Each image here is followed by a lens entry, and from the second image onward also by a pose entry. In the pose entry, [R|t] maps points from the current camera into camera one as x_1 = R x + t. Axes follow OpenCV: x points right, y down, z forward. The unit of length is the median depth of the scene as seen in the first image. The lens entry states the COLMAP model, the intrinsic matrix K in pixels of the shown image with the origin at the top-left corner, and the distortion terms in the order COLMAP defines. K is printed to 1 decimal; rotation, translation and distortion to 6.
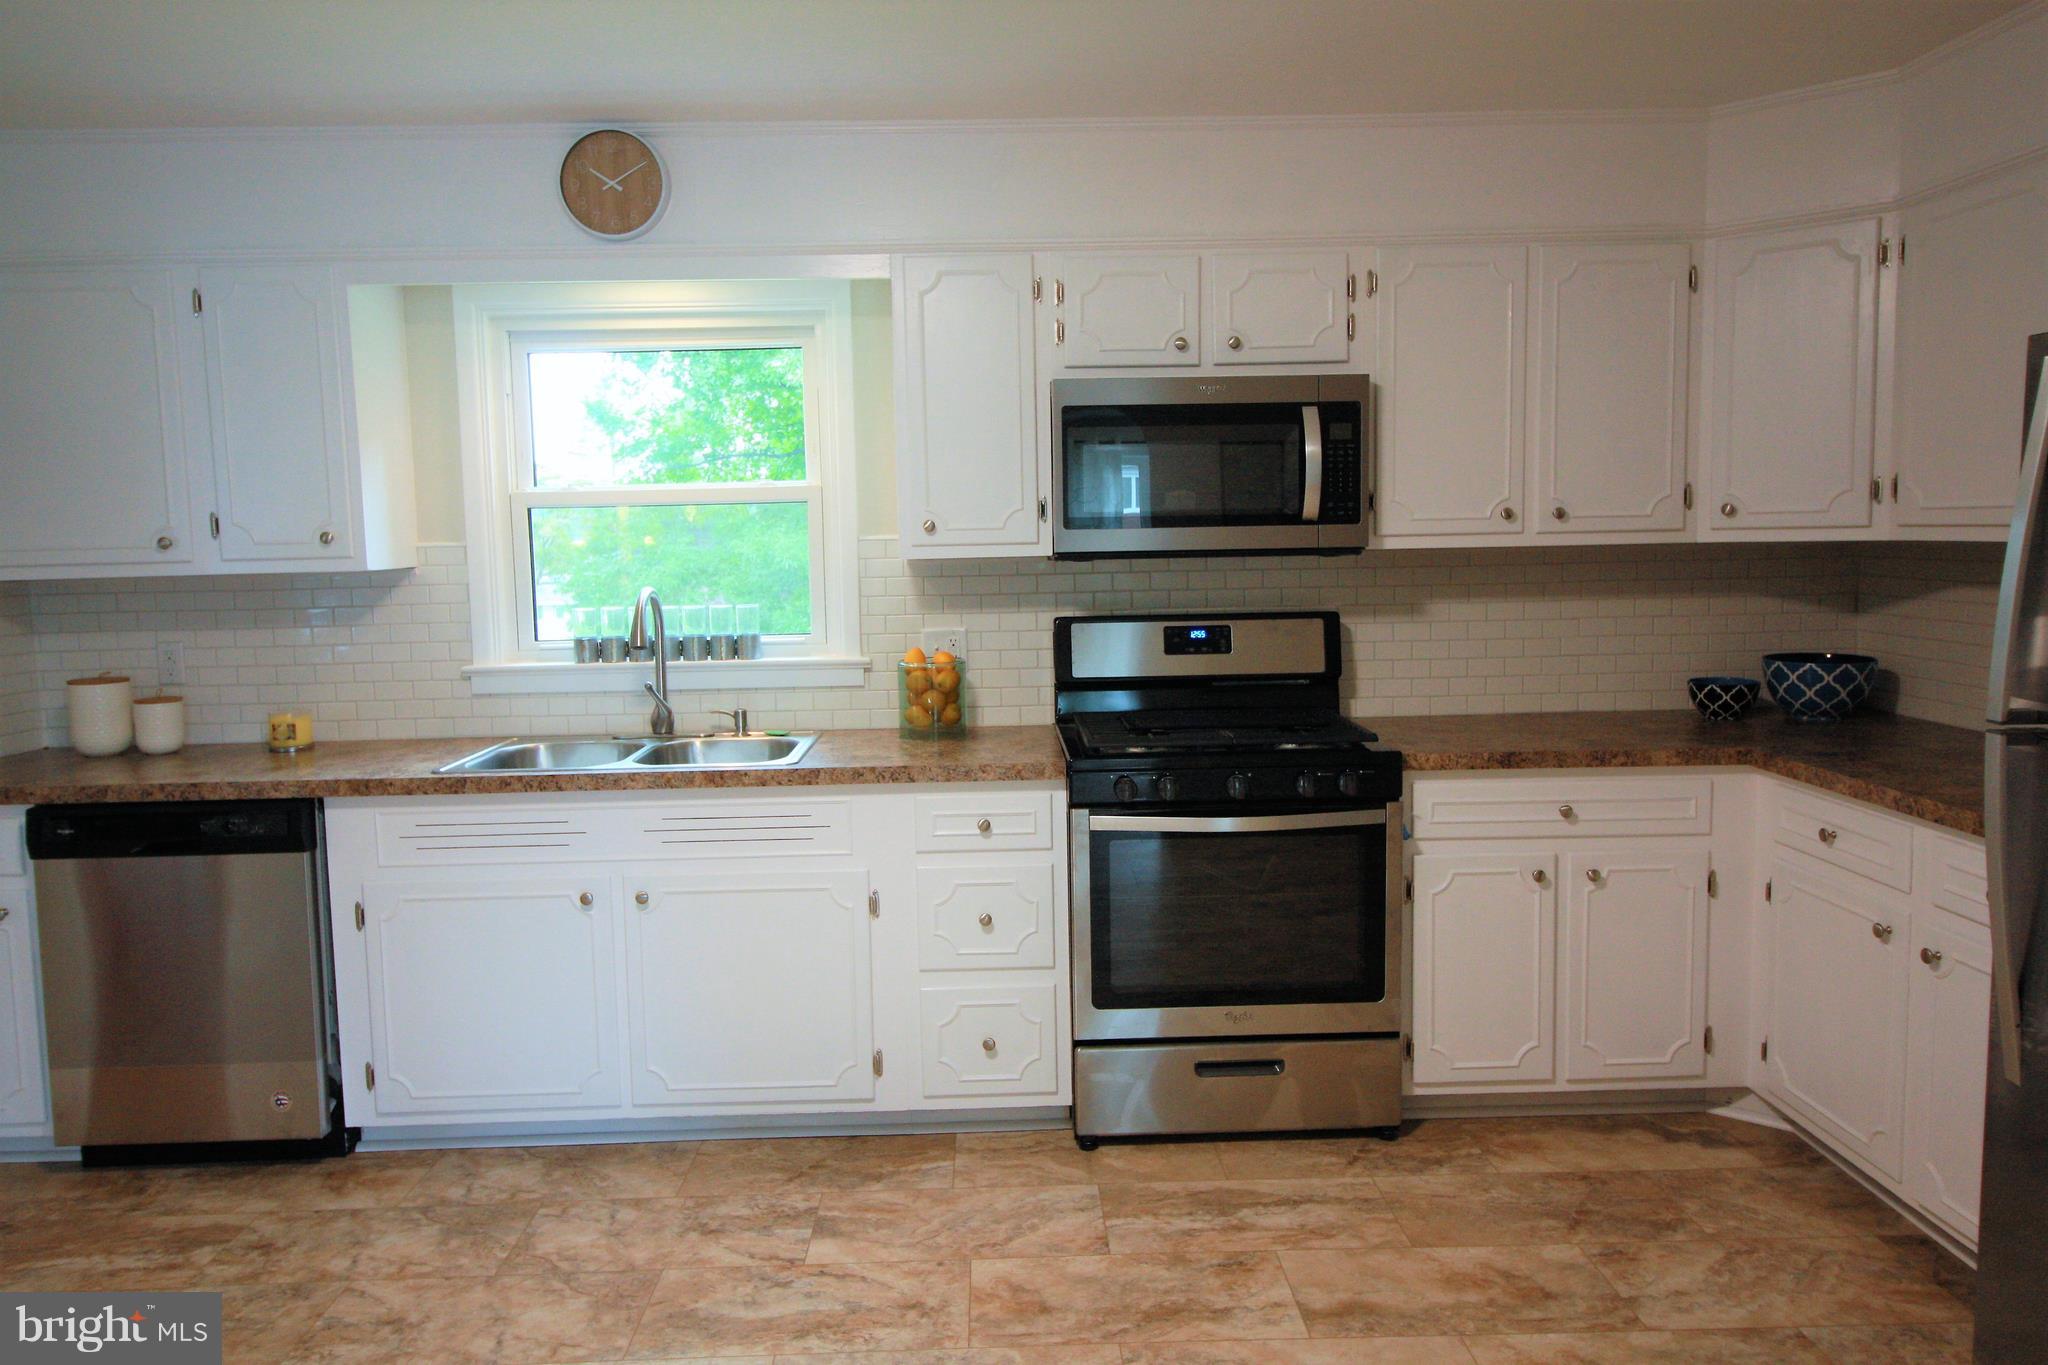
lens RADIAL K [[1402.5, 0, 1026.9], [0, 1402.5, 665.8], [0, 0, 1]] dist [0.009120, -0.007726]
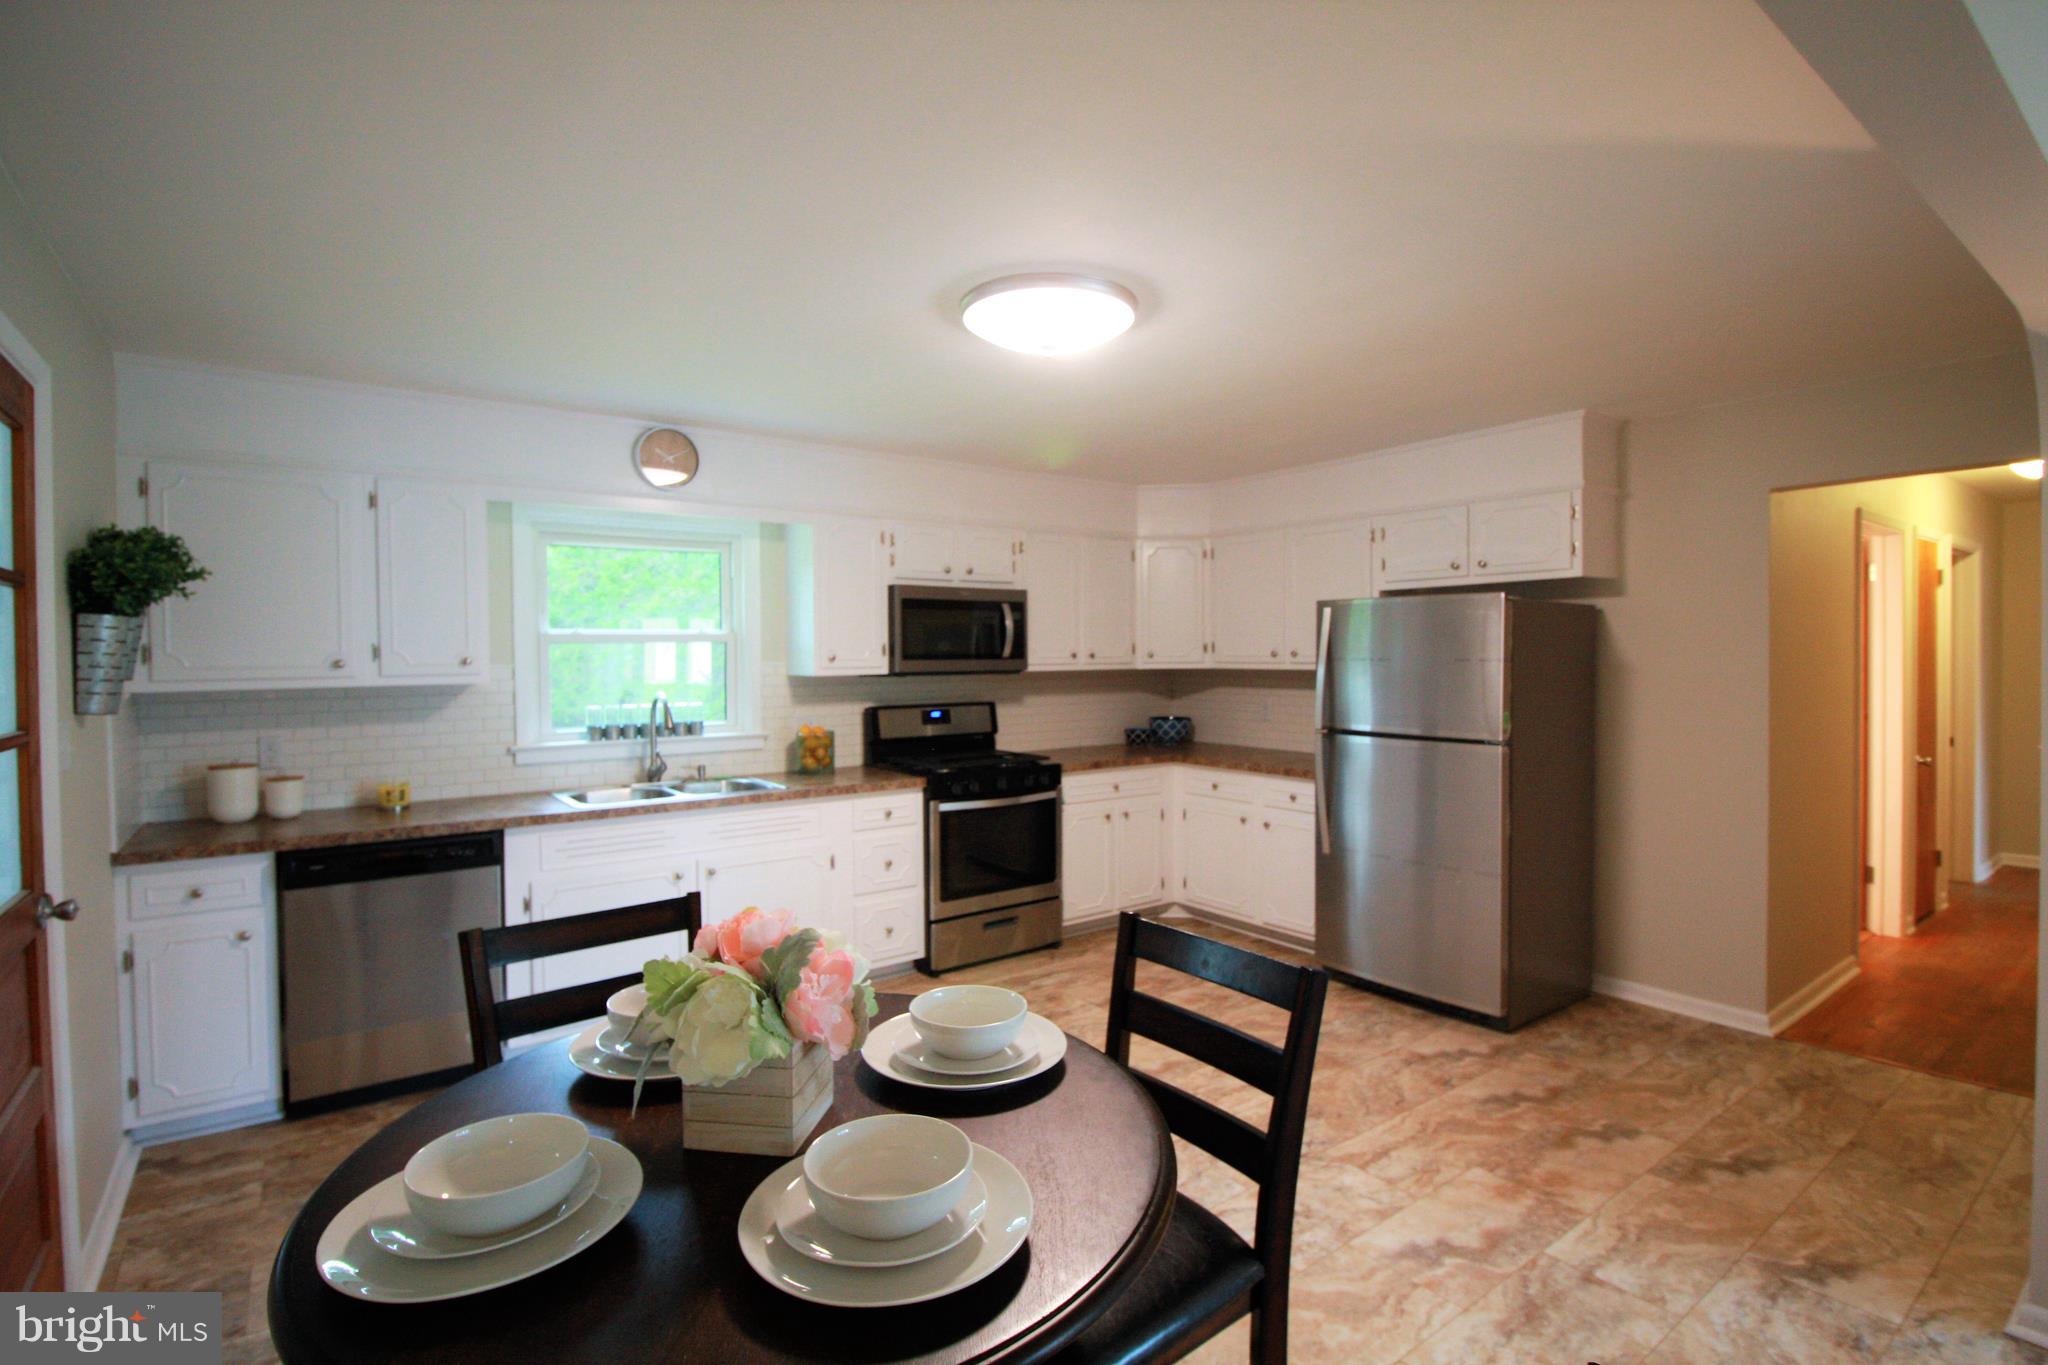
lens RADIAL K [[961.9, 0, 1033.5], [0, 961.9, 672.2], [0, 0, 1]] dist [-0.006049, -0.002030]
pose [[0.818375, 0.002578, 0.574678, -0.612497], [0.045794, 0.996518, -0.069683, 0.021385], [-0.572857, 0.083344, 0.815407, -0.200791]]
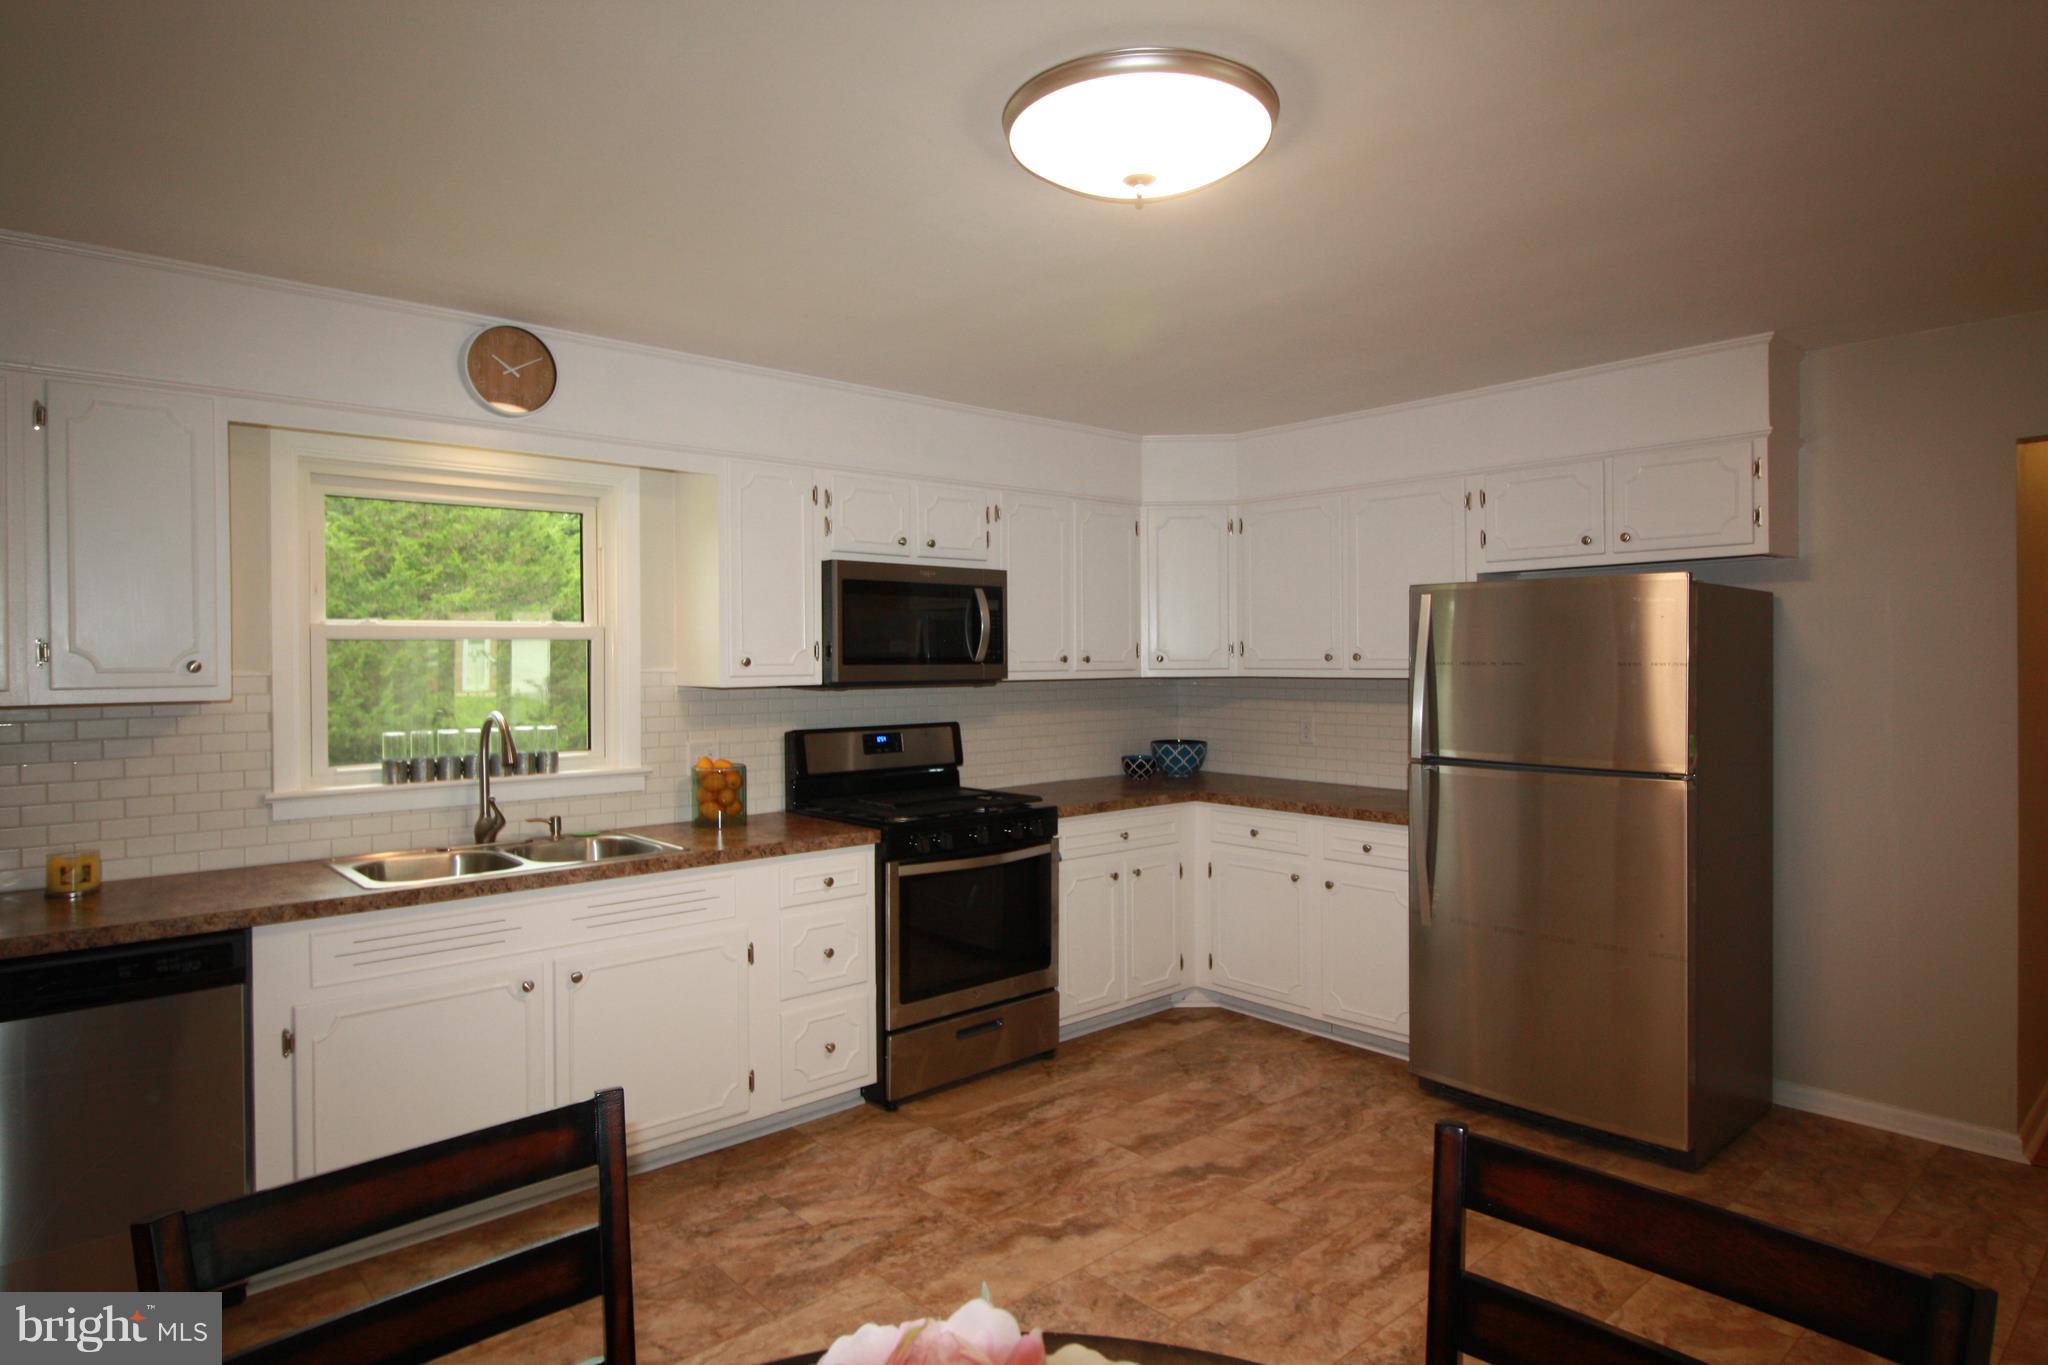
lens RADIAL K [[1139.6, 0, 1030.5], [0, 1139.6, 665.5], [0, 0, 1]] dist [-0.005892, -0.002333]
pose [[0.764352, 0.010328, 0.644717, -0.581688], [0.052921, 0.995493, -0.078690, 0.002194], [-0.642624, 0.094266, 0.760360, 0.016087]]
